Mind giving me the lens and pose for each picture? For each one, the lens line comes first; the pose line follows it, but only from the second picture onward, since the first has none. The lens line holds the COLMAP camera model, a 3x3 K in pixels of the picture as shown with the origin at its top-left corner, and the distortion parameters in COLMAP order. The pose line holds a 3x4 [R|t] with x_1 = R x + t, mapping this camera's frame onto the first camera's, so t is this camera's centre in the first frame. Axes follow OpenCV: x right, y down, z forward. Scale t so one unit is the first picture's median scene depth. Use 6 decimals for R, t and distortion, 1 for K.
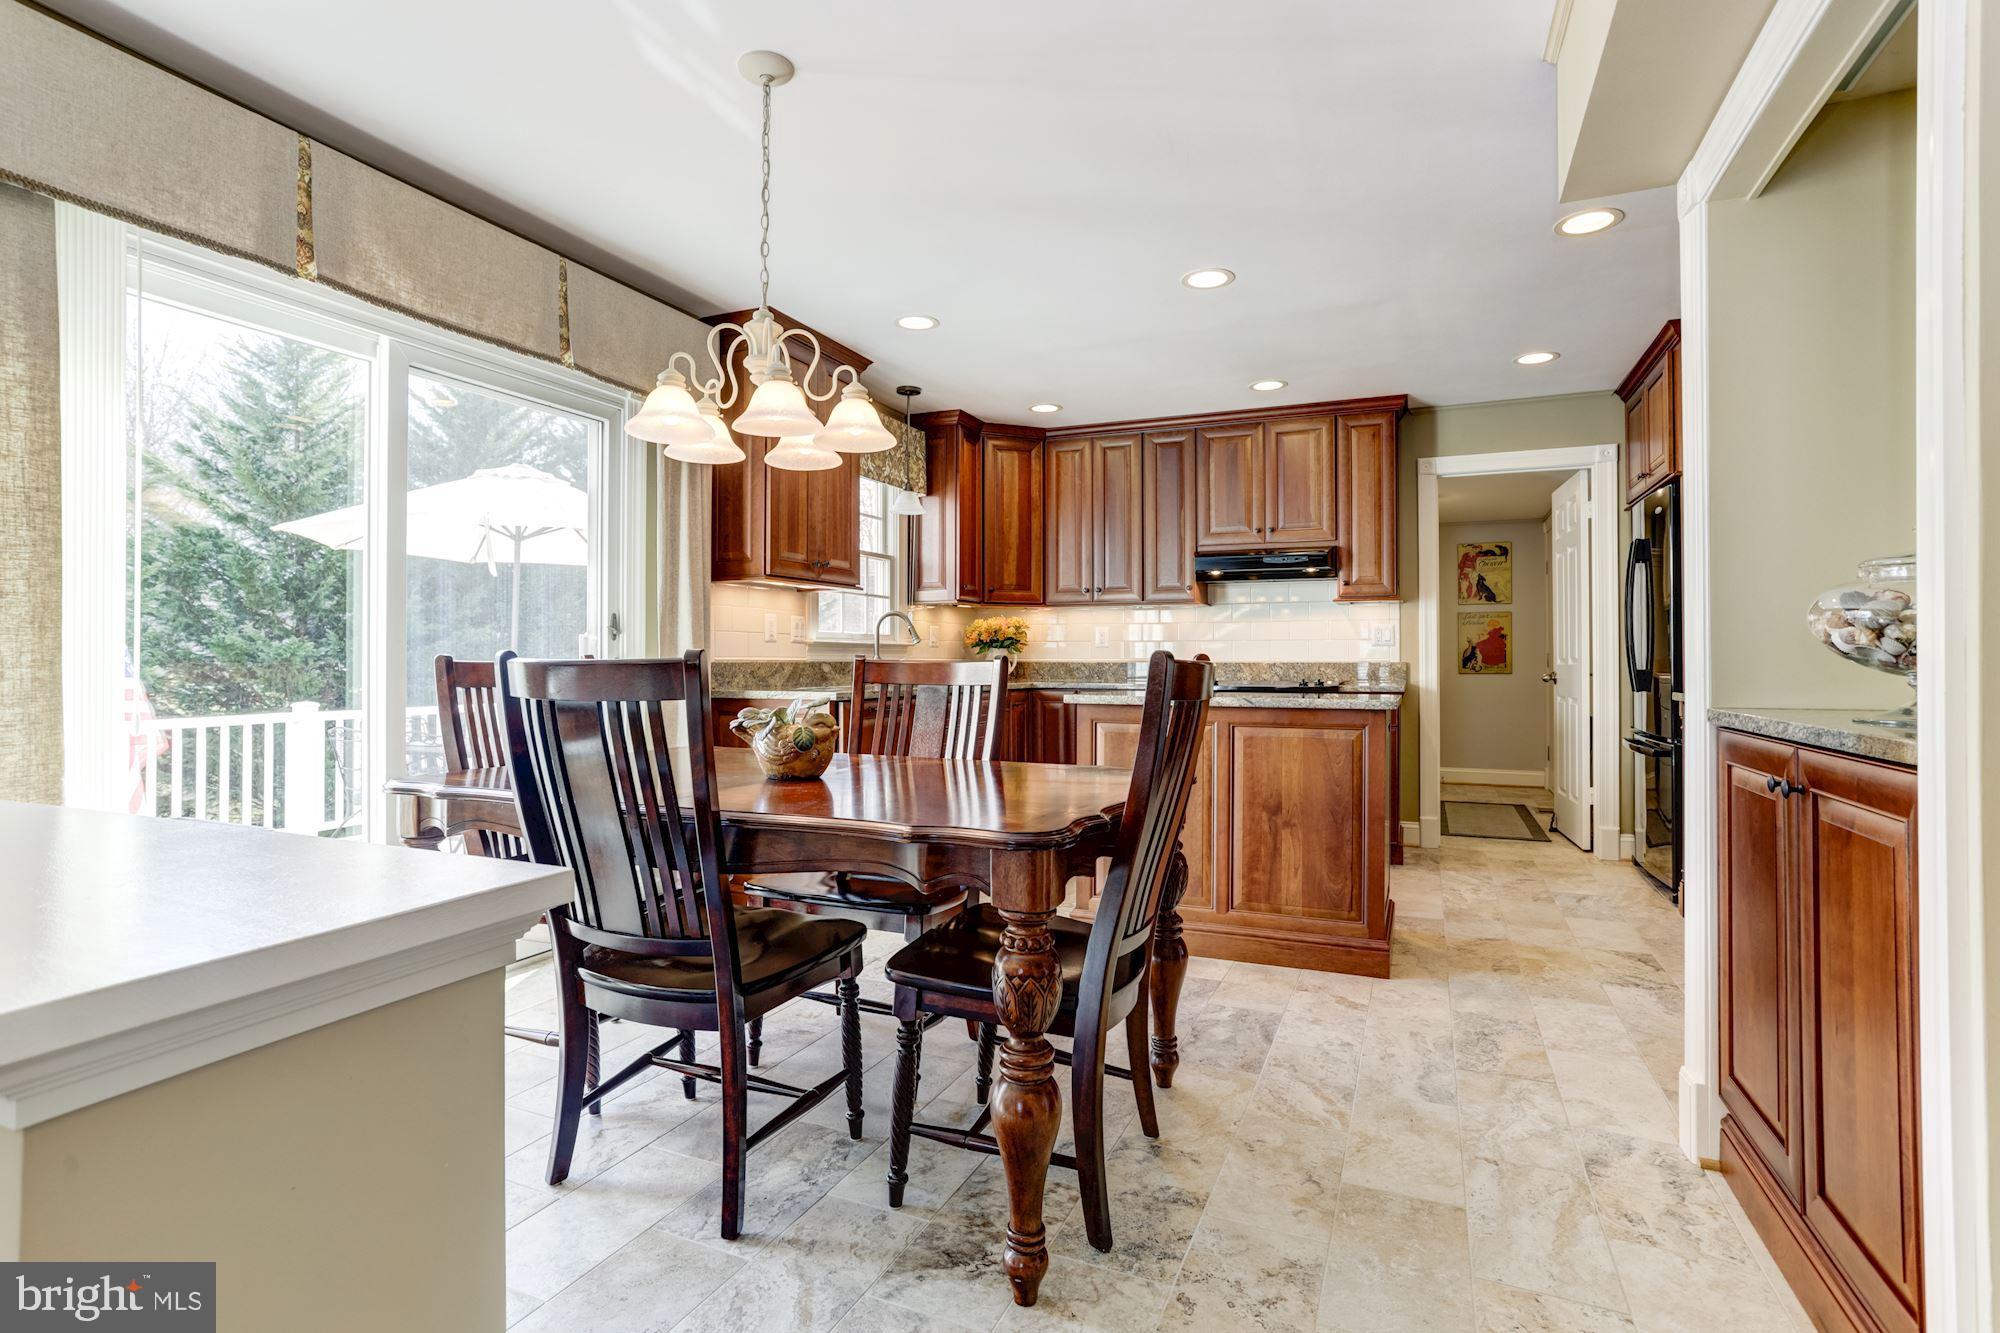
lens RADIAL K [[971.7, 0, 983.9], [0, 971.7, 656.8], [0, 0, 1]] dist [-0.017895, 0.005764]
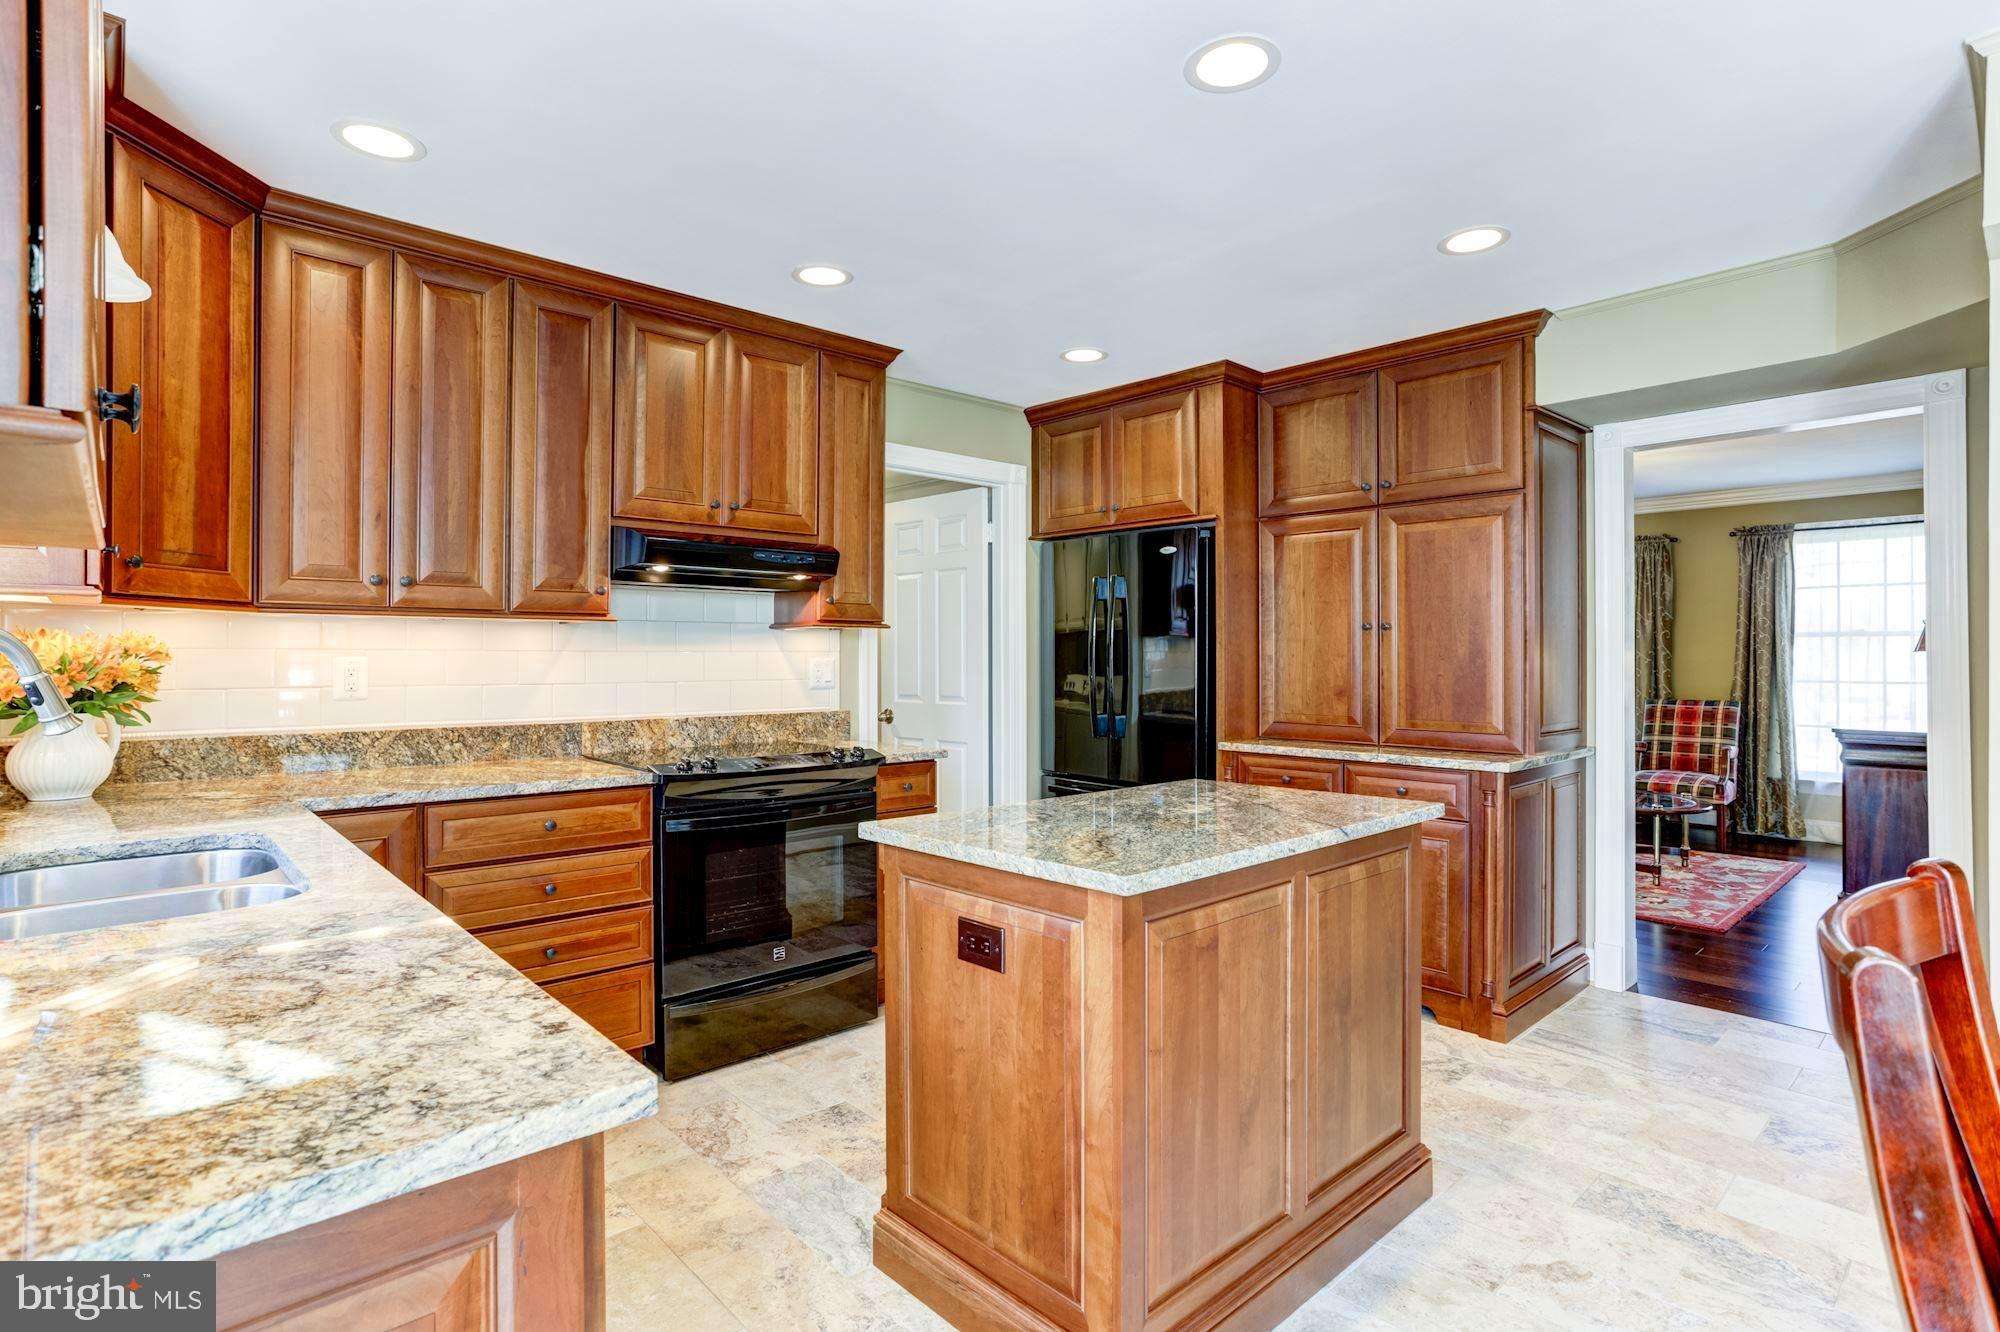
lens RADIAL K [[991.4, 0, 998.2], [0, 991.4, 657.6], [0, 0, 1]] dist [-0.015621, 0.004094]
pose [[0.401847, -0.001462, 0.915706, -0.210054], [-0.002669, 0.999993, 0.002768, -0.035636], [-0.915703, -0.003556, 0.401840, 0.570865]]
